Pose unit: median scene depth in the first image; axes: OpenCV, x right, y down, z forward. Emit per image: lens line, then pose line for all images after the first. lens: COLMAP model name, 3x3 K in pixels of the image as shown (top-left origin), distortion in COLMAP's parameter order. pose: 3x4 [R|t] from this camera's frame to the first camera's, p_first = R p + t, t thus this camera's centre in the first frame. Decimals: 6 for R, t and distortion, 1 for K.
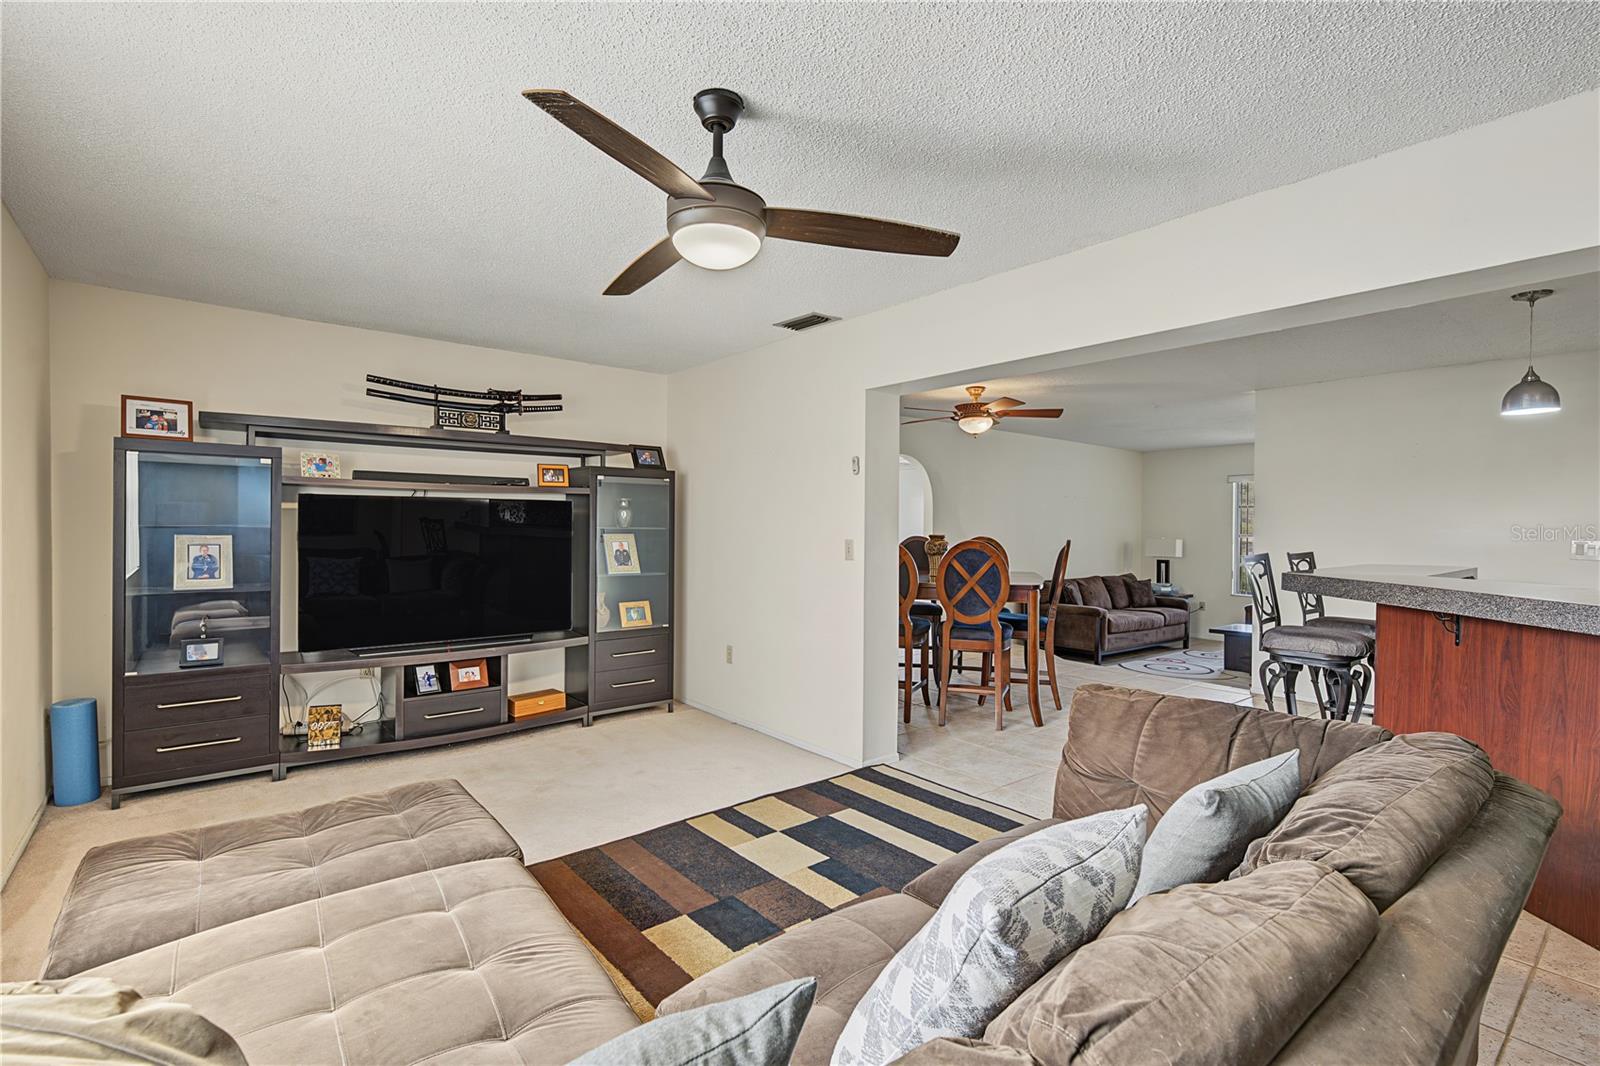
lens RADIAL K [[727.6, 0, 800.2], [0, 727.6, 536.4], [0, 0, 1]] dist [-0.000759, -0.001052]
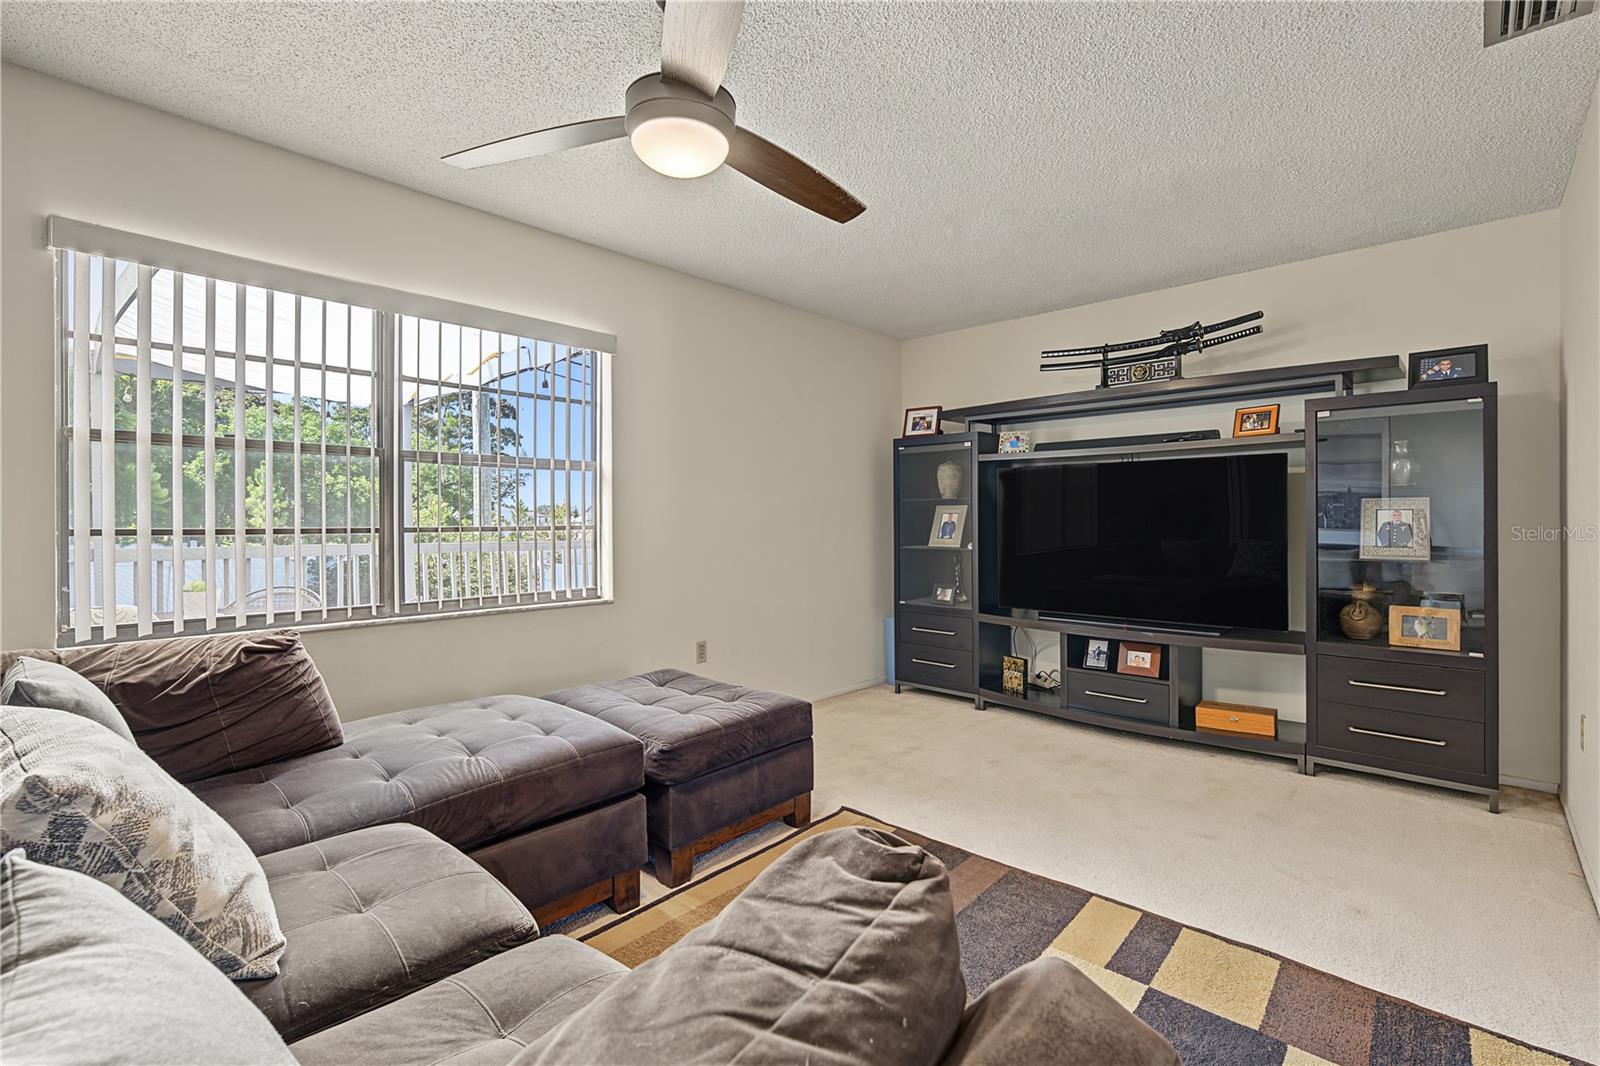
lens RADIAL K [[727.6, 0, 796.0], [0, 727.6, 518.4], [0, 0, 1]] dist [-0.000759, -0.001052]
pose [[0.132026, -0.008945, -0.991206, 0.326878], [-0.010845, 0.999886, -0.010468, 0.028235], [0.991187, 0.012131, 0.131914, 0.412771]]
